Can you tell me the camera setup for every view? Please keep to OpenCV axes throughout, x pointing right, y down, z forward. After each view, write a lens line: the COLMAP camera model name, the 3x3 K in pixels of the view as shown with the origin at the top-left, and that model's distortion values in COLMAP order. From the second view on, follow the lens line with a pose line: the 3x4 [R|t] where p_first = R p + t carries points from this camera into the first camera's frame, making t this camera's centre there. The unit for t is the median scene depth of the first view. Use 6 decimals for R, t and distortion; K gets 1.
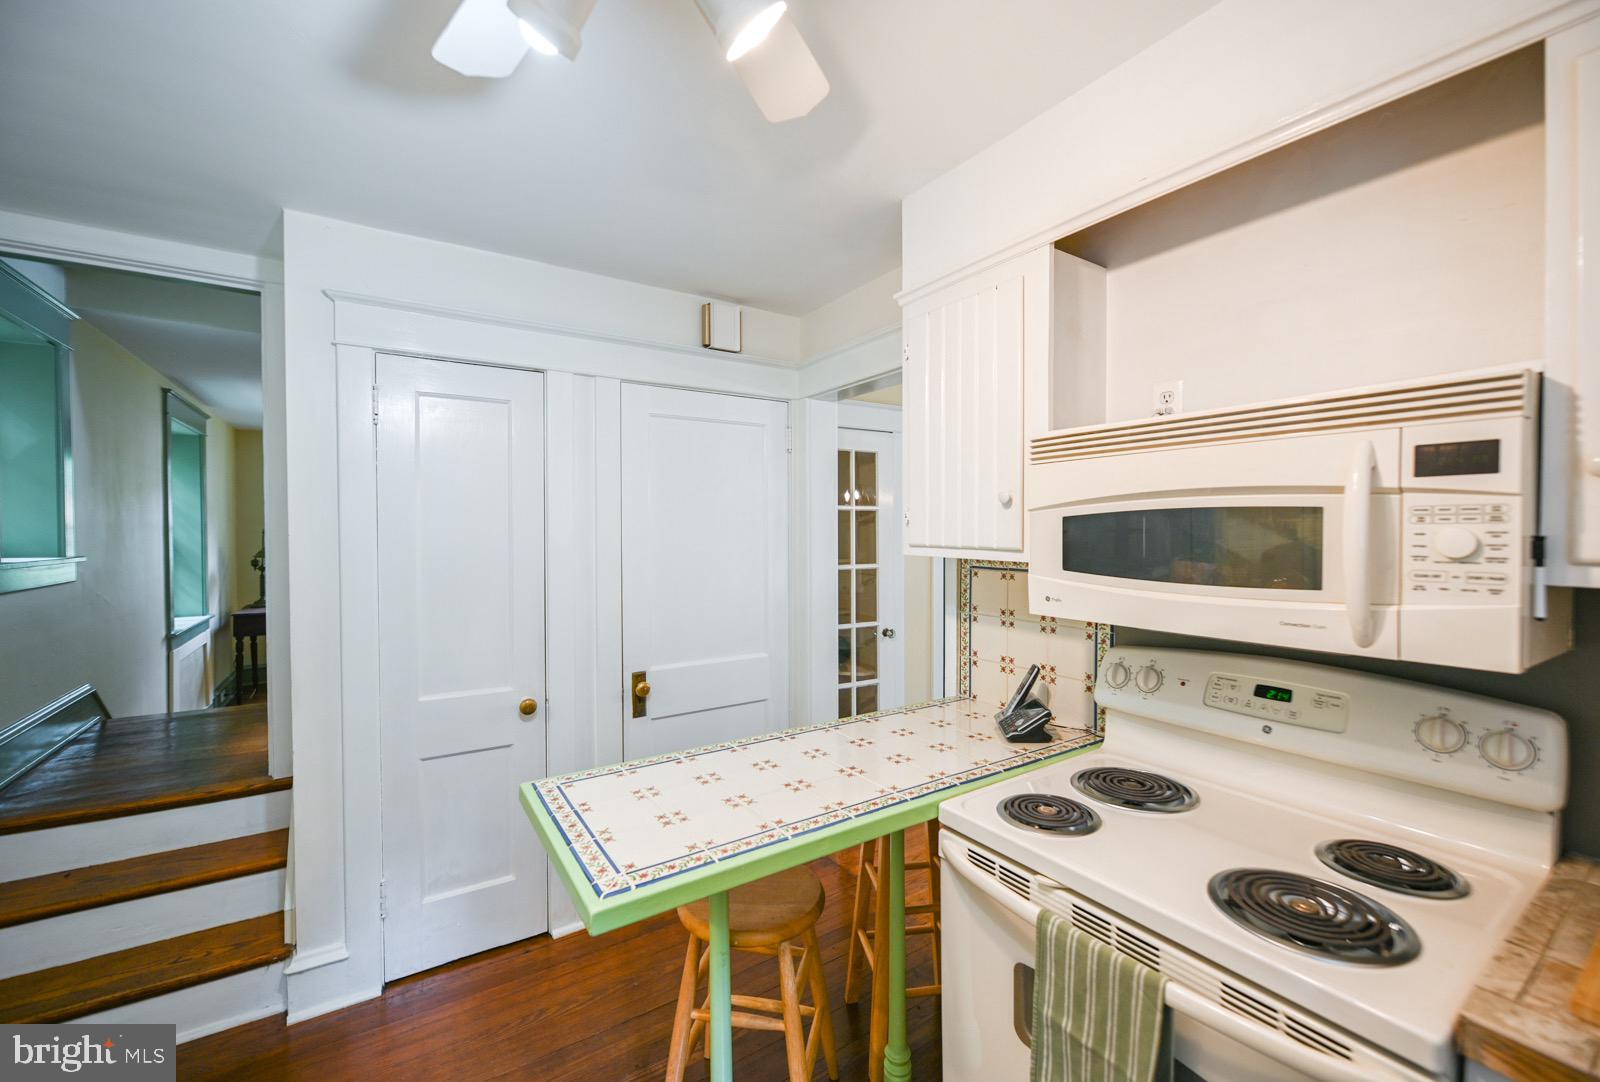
lens RADIAL K [[666.0, 0, 793.4], [0, 666.0, 534.3], [0, 0, 1]] dist [0.000344, -0.000100]
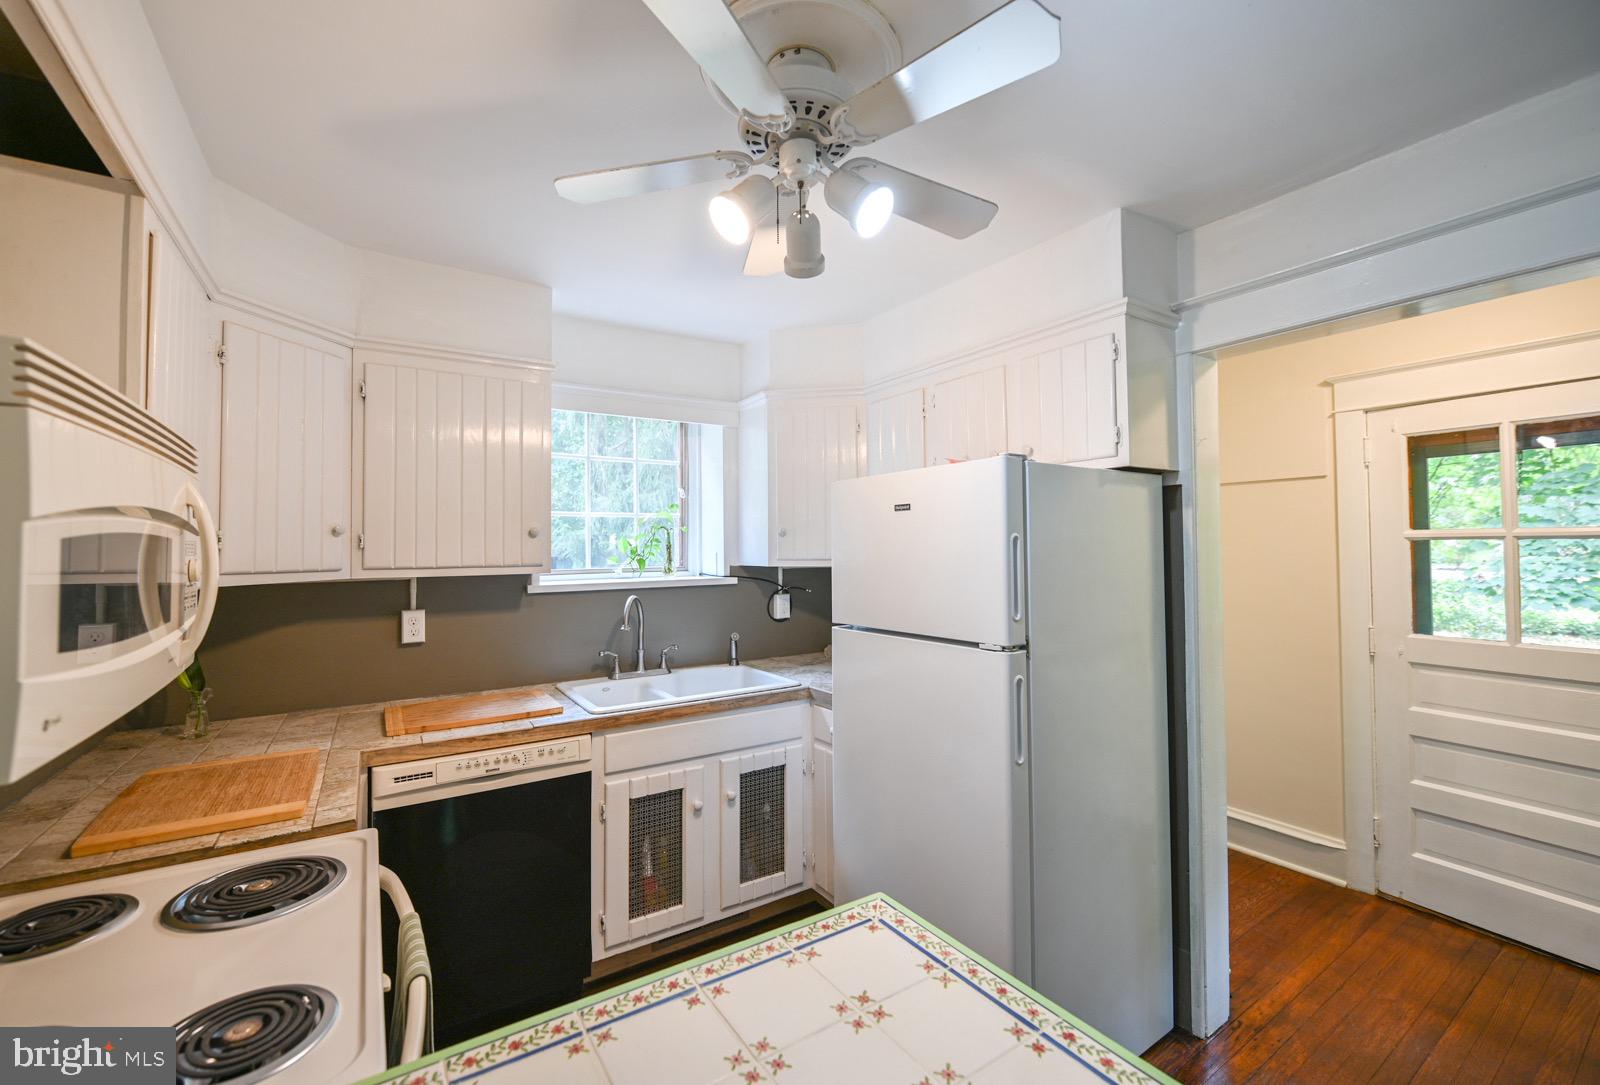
lens RADIAL K [[666.0, 0, 793.4], [0, 666.0, 535.8], [0, 0, 1]] dist [0.000344, -0.000100]
pose [[-0.999891, 0.013409, -0.006208, -0.116597], [0.013472, 0.999857, -0.010205, -0.017841], [0.006070, -0.010287, -0.999929, 1.587180]]
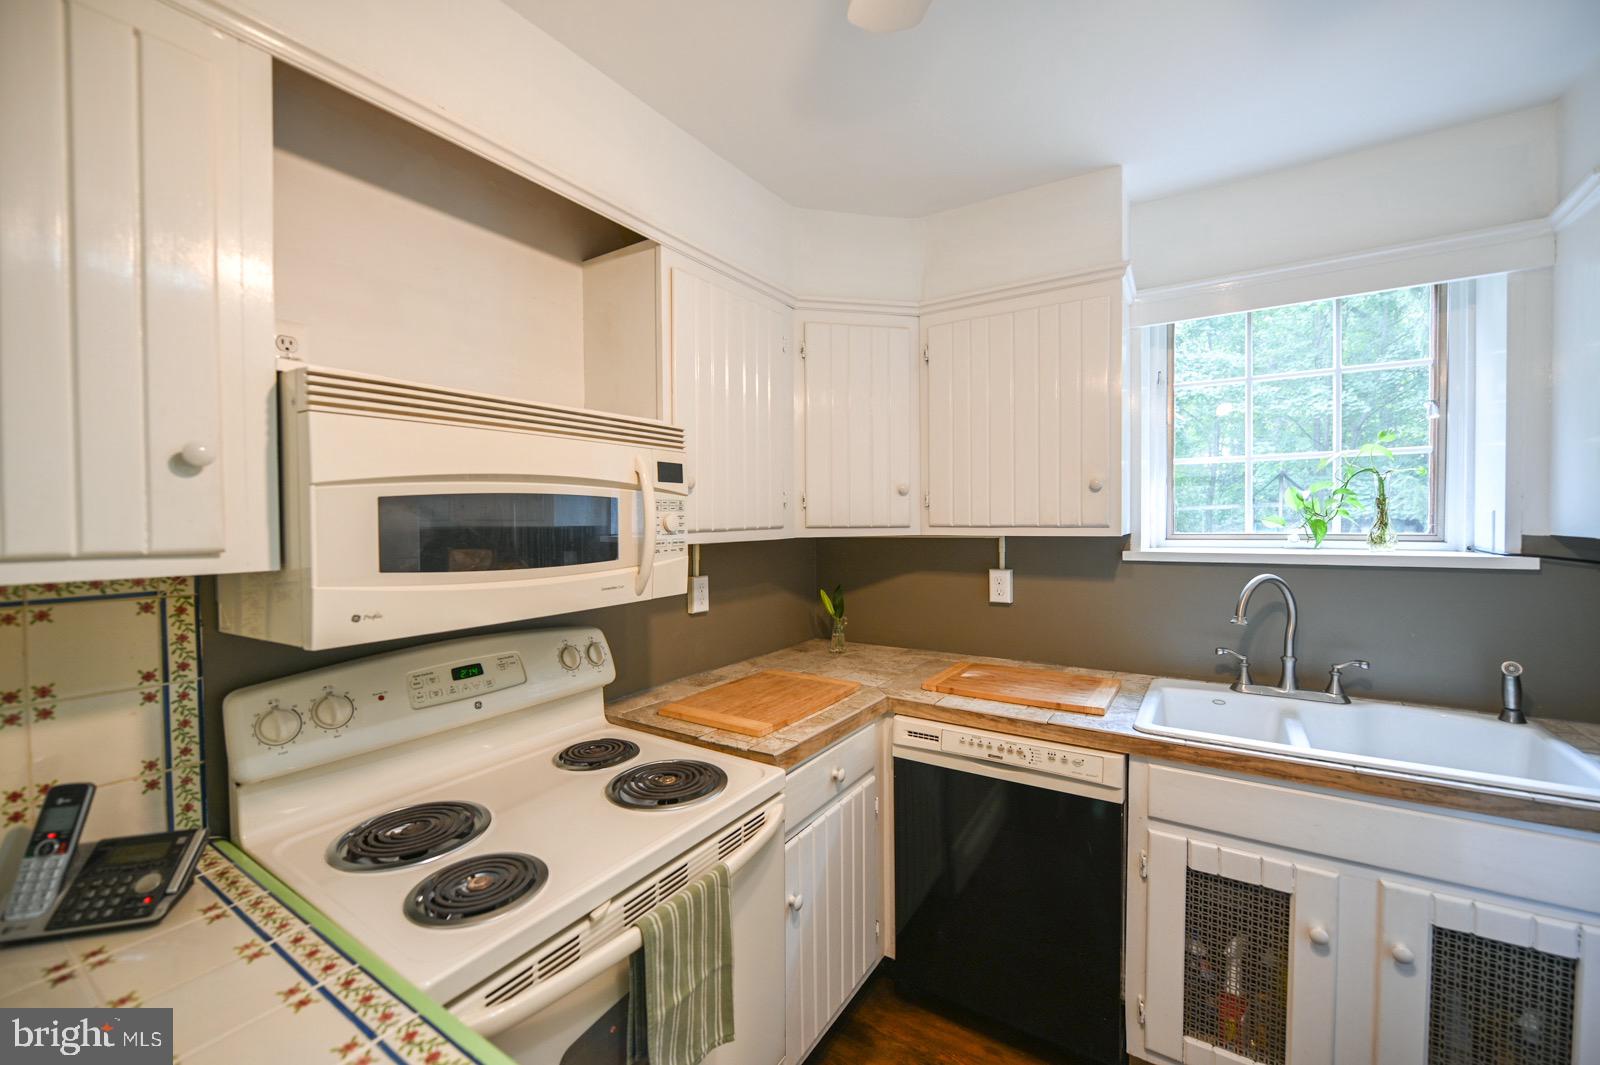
lens RADIAL K [[643.7, 0, 809.2], [0, 643.7, 530.6], [0, 0, 1]] dist [-0.003142, -0.000547]
pose [[-0.423979, -0.011765, 0.905595, -0.433411], [0.017563, 0.999621, 0.021210, 0.003194], [-0.905502, 0.024897, -0.423612, 0.945683]]
